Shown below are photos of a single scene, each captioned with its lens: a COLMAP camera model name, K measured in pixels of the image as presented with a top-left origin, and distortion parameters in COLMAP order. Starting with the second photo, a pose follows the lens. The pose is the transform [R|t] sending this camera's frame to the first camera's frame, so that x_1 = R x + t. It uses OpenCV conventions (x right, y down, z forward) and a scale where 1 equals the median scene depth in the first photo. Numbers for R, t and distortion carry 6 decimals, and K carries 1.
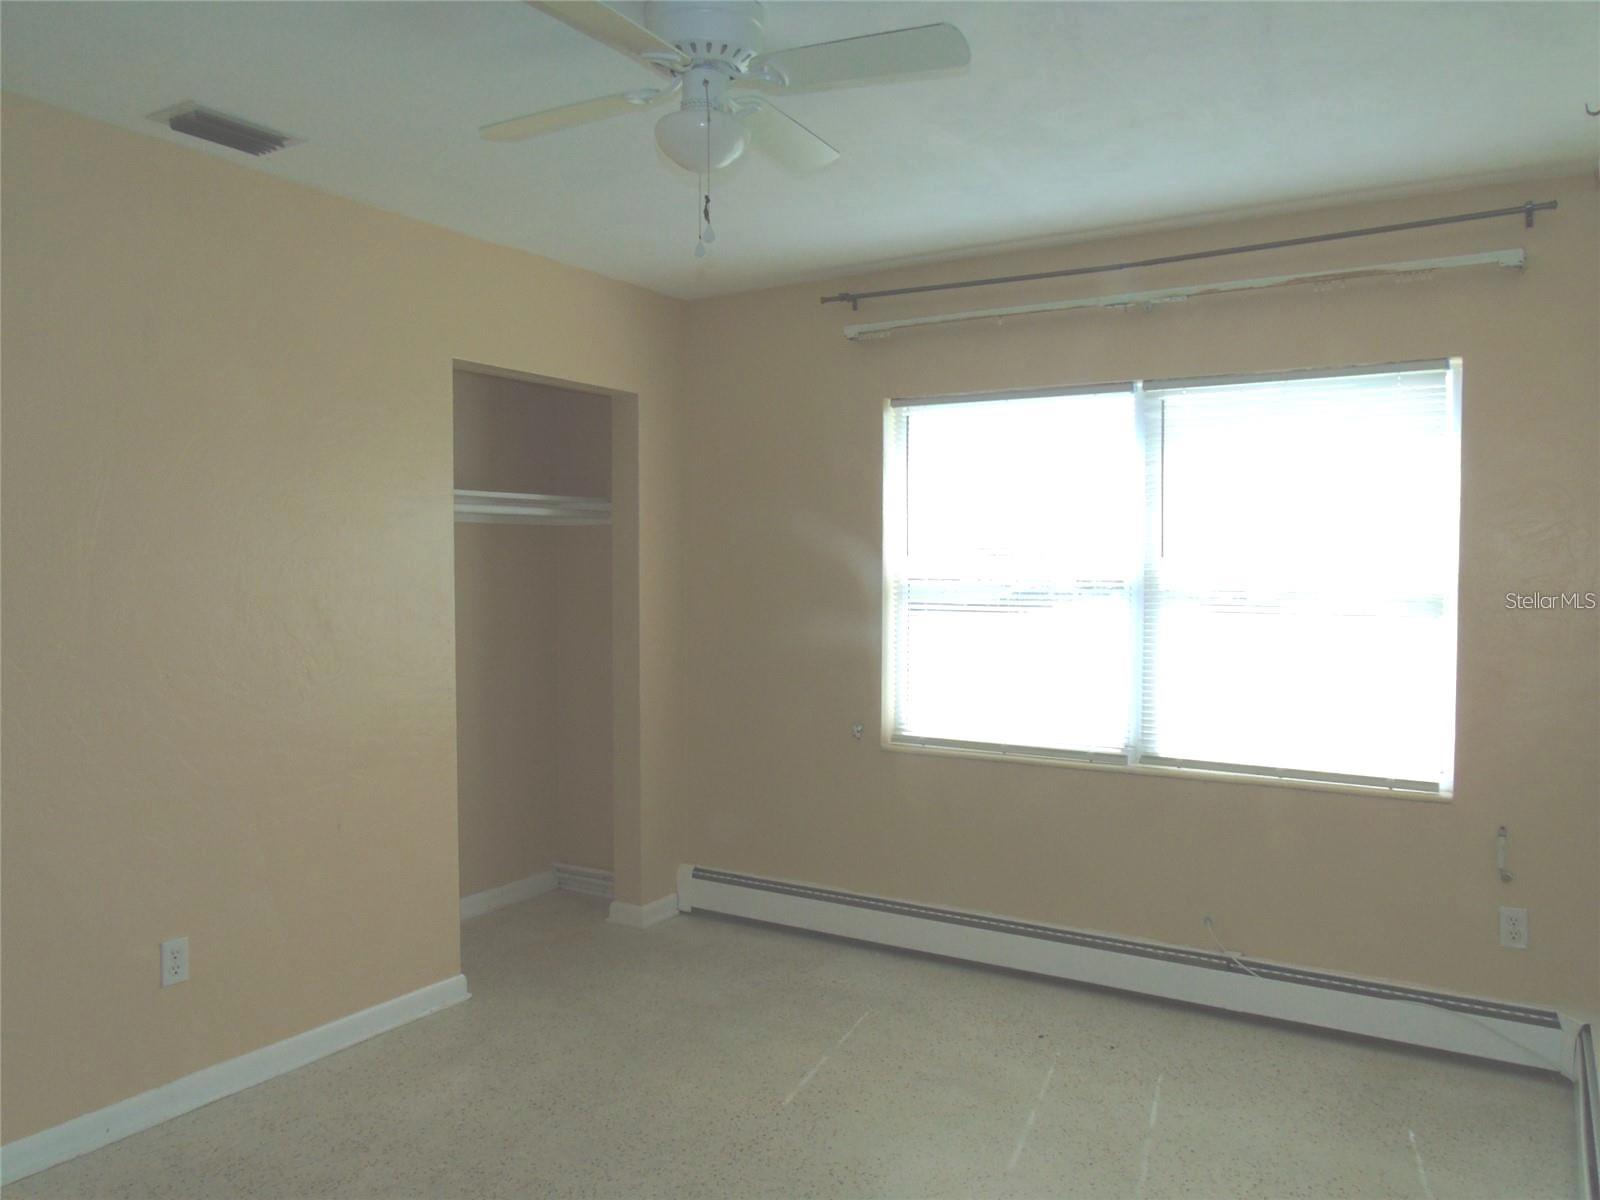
lens RADIAL K [[1191.4, 0, 802.1], [0, 1191.4, 600.4], [0, 0, 1]] dist [-0.056819, 0.035332]
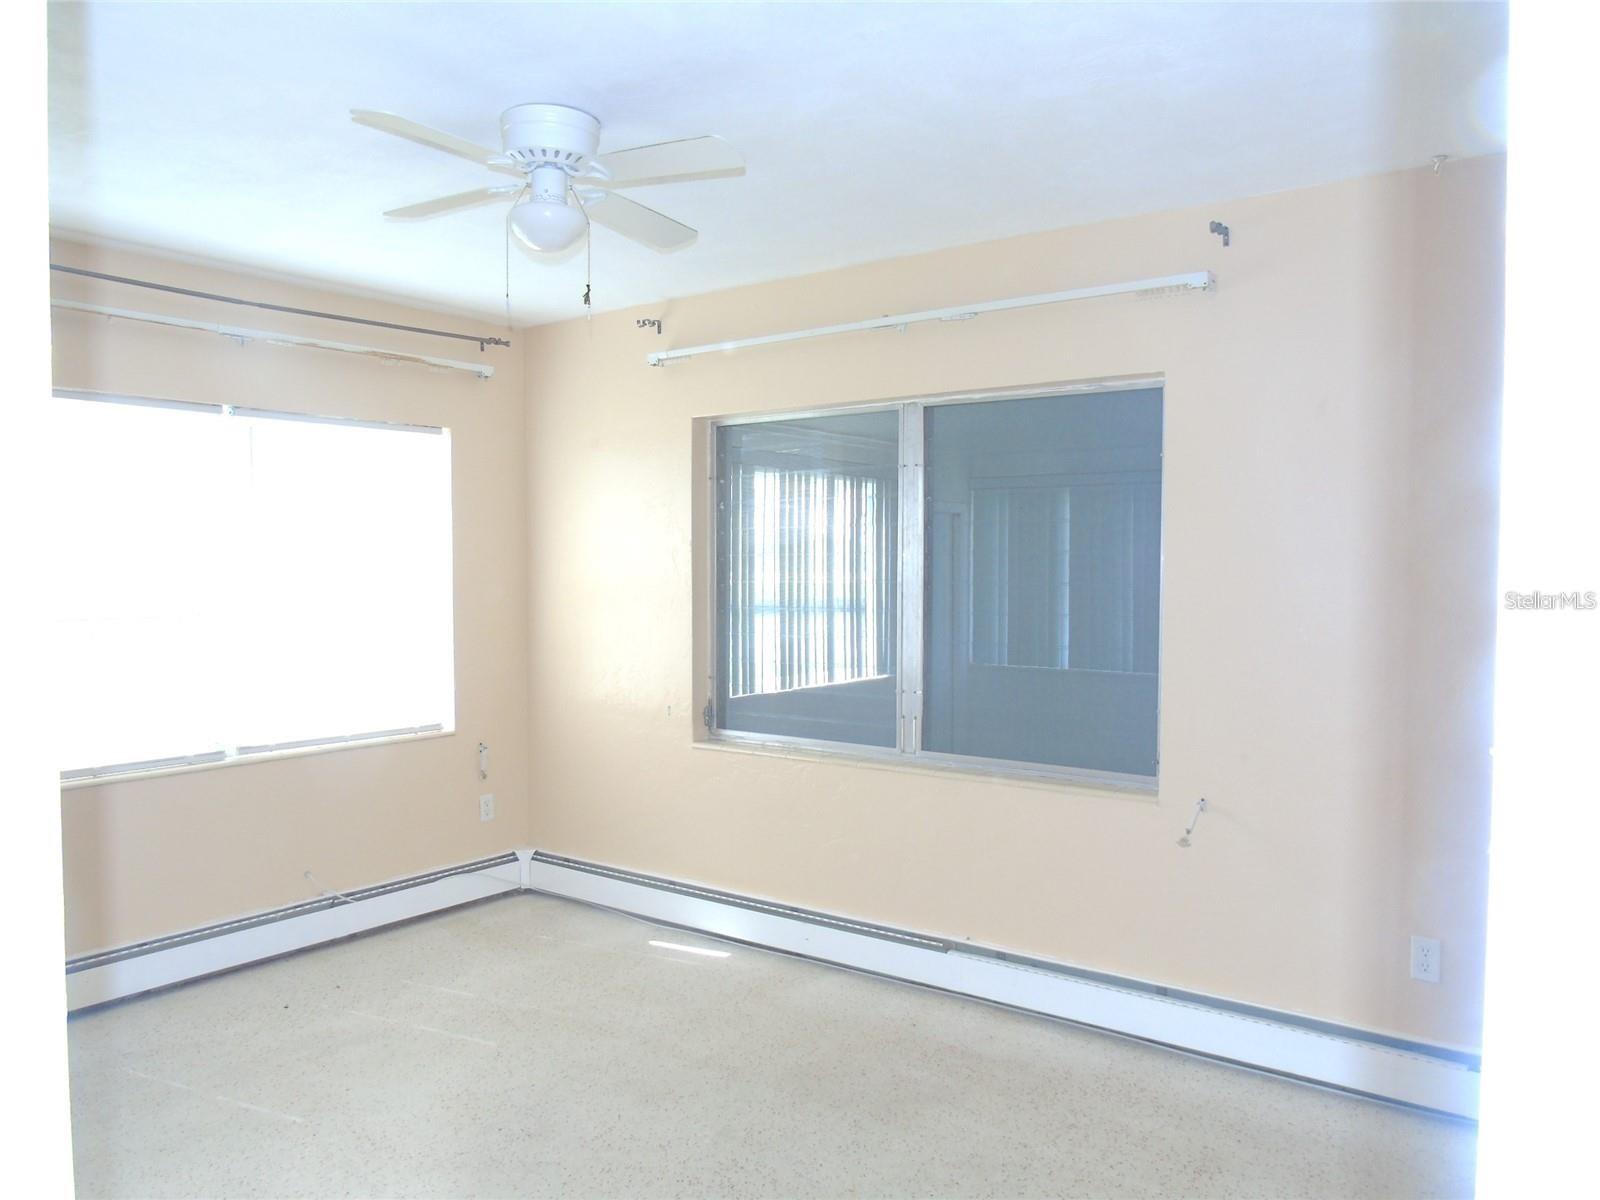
lens RADIAL K [[1191.4, 0, 793.8], [0, 1191.4, 592.5], [0, 0, 1]] dist [-0.056819, 0.035332]
pose [[0.076165, -0.032399, 0.996569, -0.821155], [0.024970, 0.999220, 0.030577, -0.035759], [-0.996783, 0.022556, 0.076914, 0.434063]]
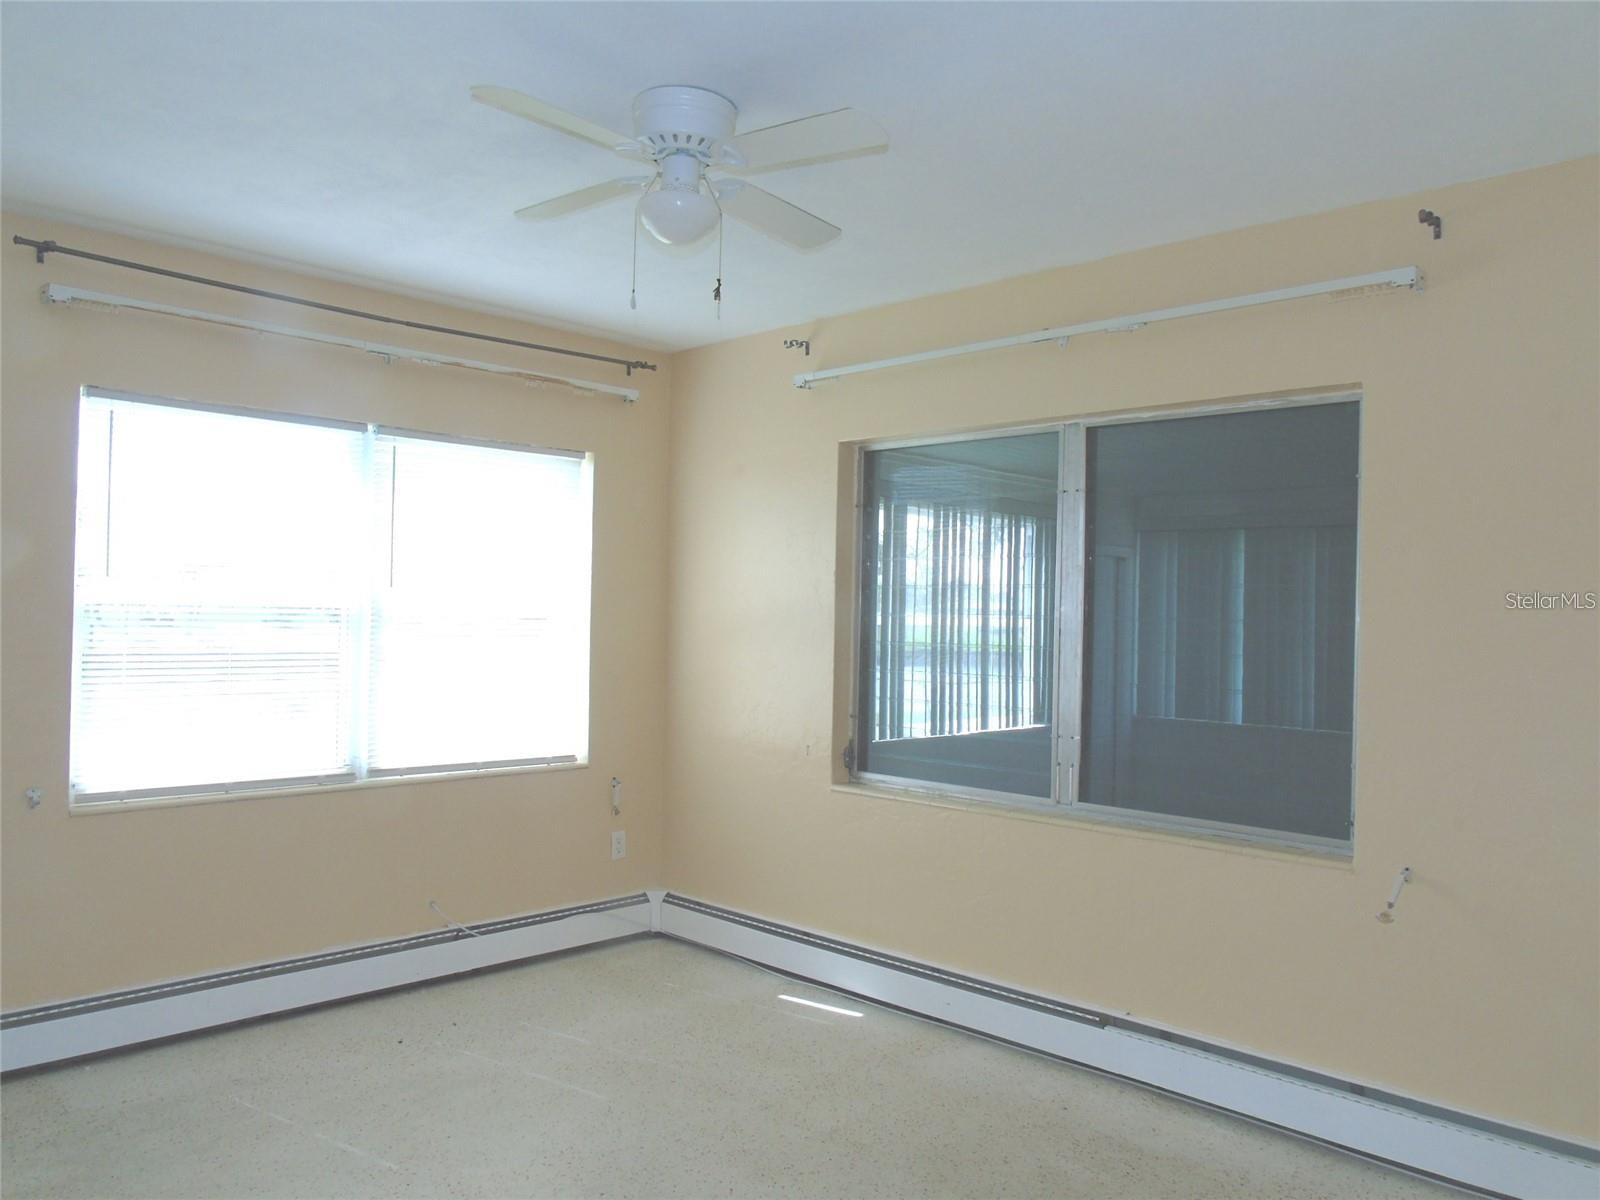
lens RADIAL K [[1191.4, 0, 795.5], [0, 1191.4, 586.4], [0, 0, 1]] dist [-0.056819, 0.035332]
pose [[0.205182, 0.017296, 0.978571, -0.748615], [0.004108, 0.999820, -0.018533, -0.016302], [-0.978715, 0.007823, 0.205074, 0.431824]]
